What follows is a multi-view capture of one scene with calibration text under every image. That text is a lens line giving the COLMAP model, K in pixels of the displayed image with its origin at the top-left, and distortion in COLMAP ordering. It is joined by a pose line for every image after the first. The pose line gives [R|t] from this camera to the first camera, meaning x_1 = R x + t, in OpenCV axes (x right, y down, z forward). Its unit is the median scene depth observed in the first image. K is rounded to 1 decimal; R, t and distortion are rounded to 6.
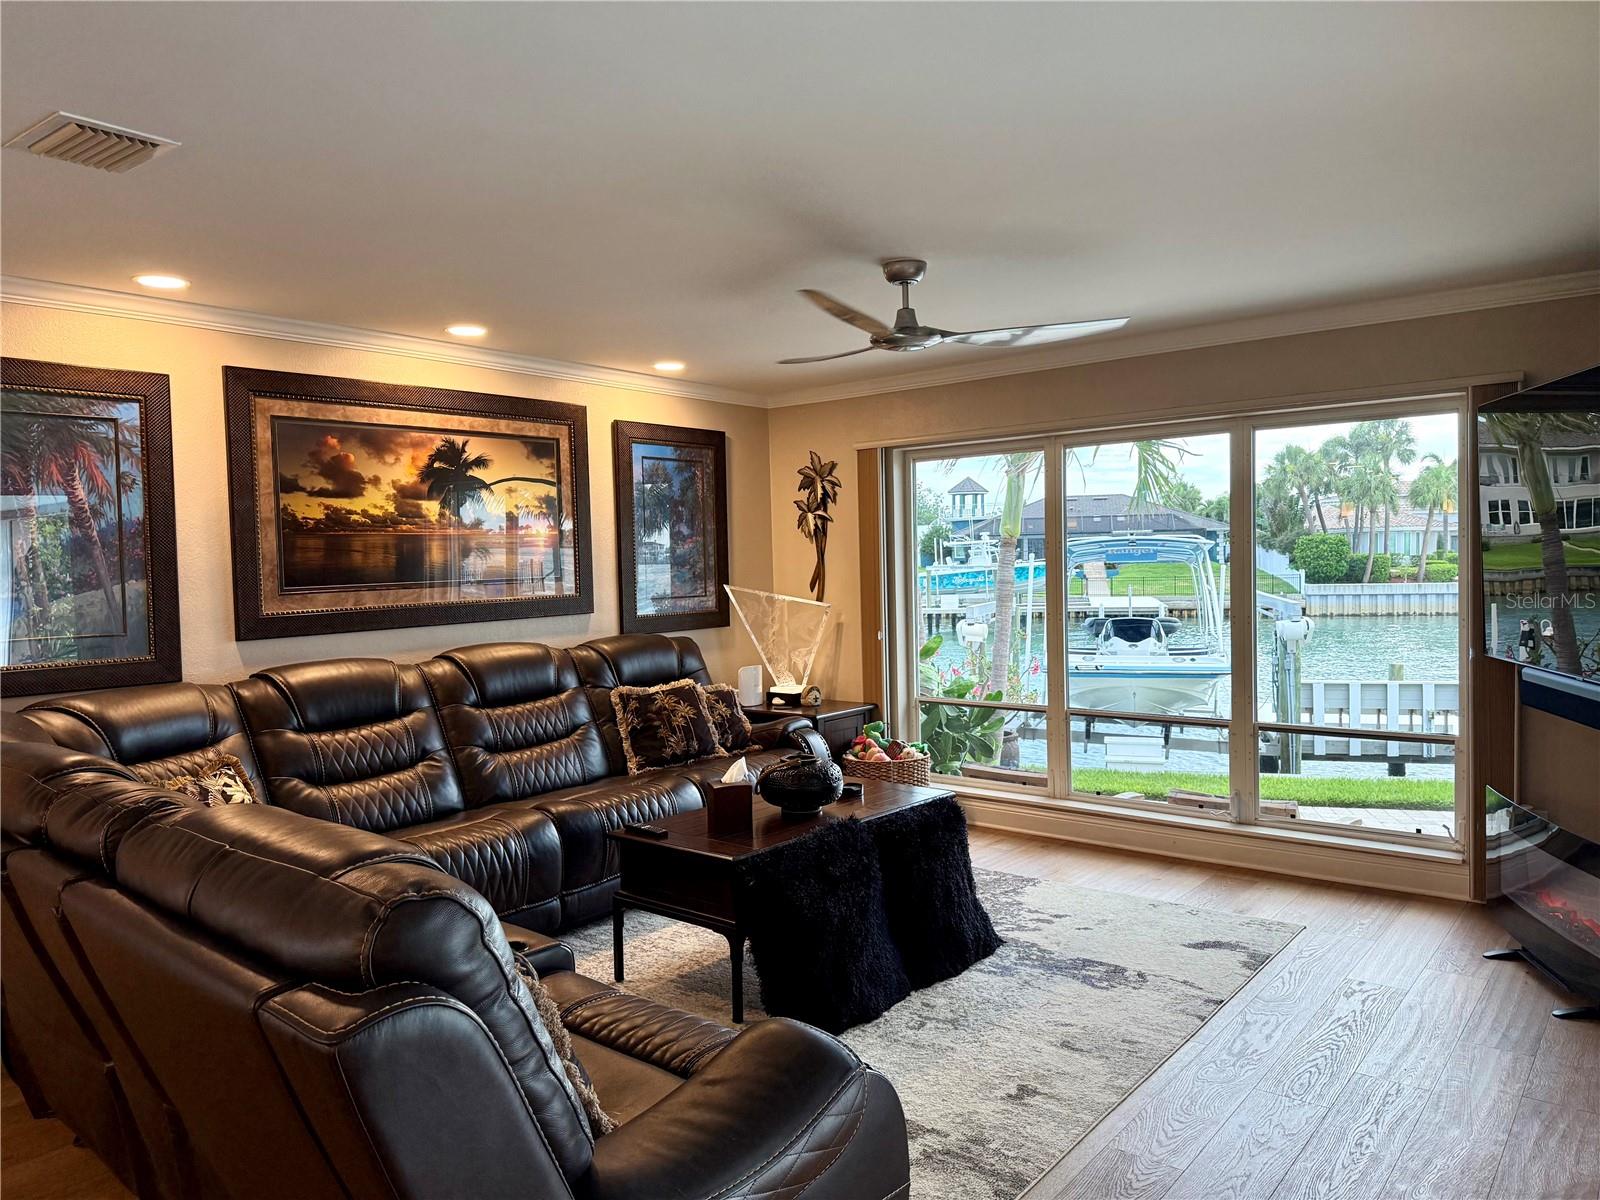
lens RADIAL K [[1123.4, 0, 810.1], [0, 1123.4, 599.7], [0, 0, 1]] dist [0.091724, -0.124939]
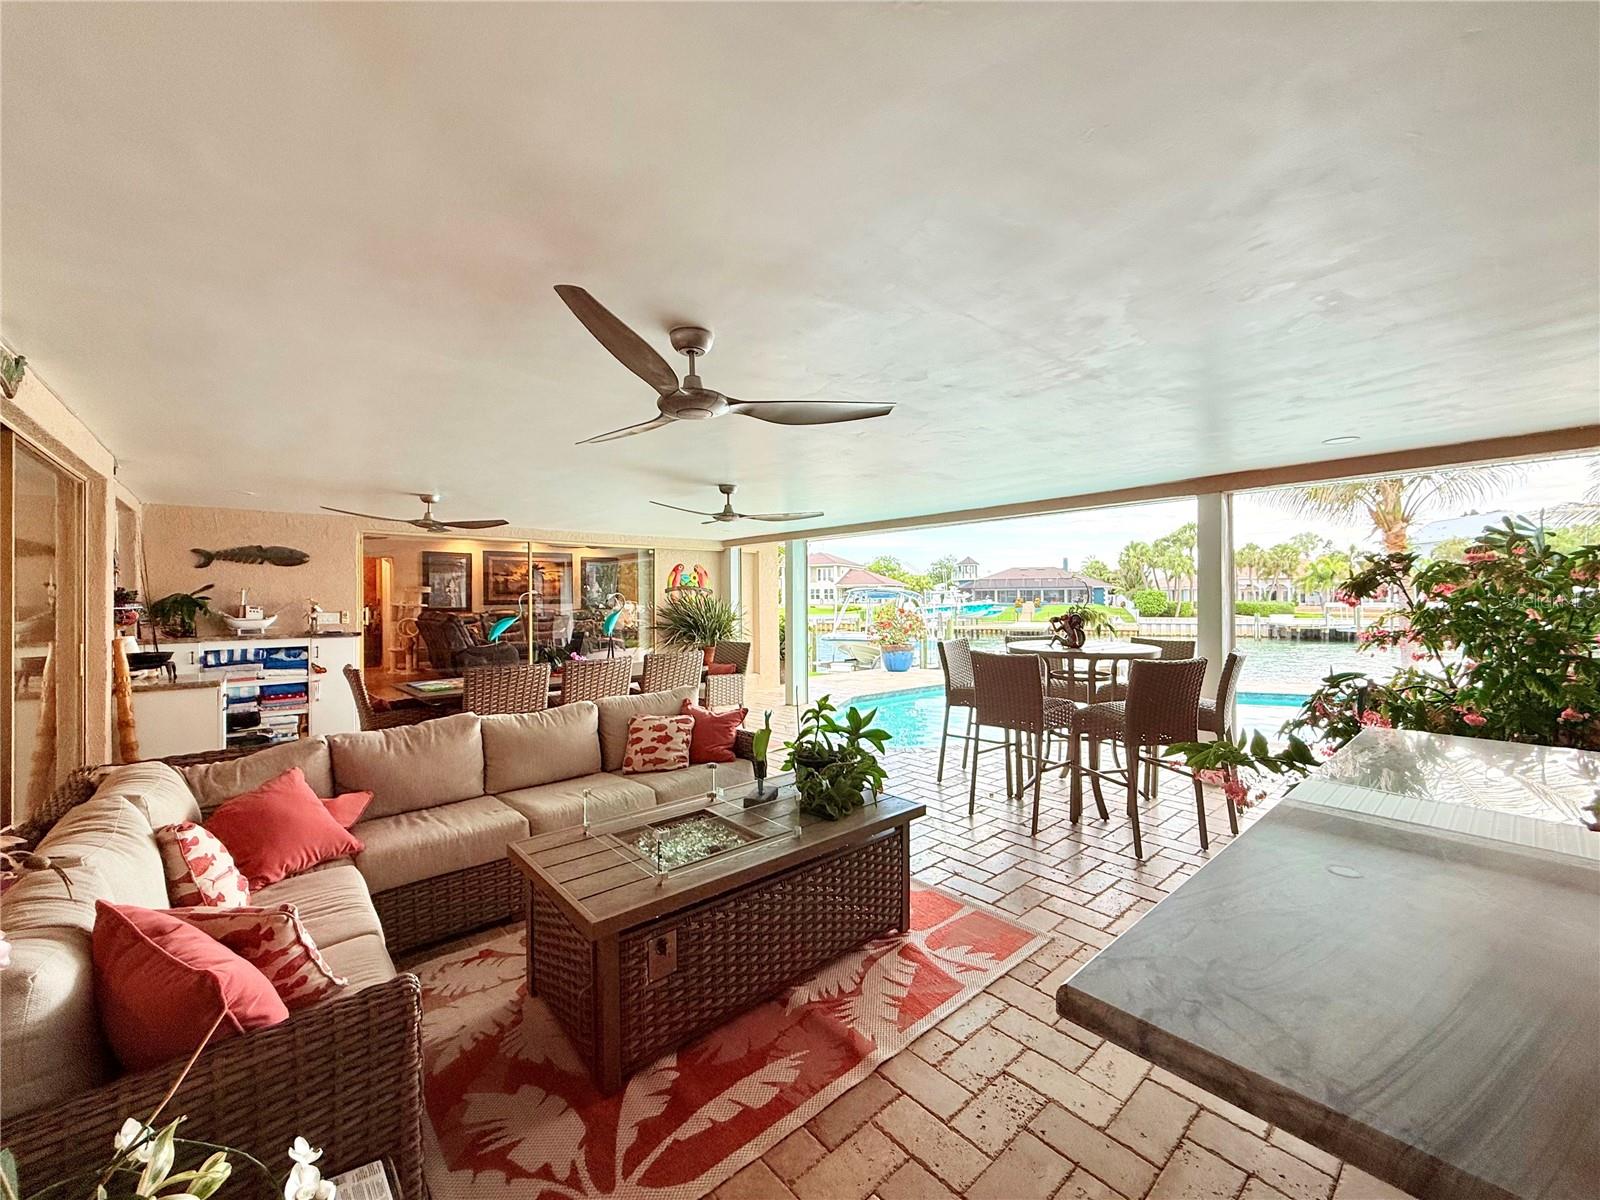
lens RADIAL K [[637.6, 0, 797.2], [0, 637.6, 597.4], [0, 0, 1]] dist [0.001498, 0.000514]
pose [[0.984428, 0.016868, -0.174977, 1.256034], [-0.023571, 0.999063, -0.036296, 0.066402], [0.174201, 0.039855, 0.983903, -1.416407]]
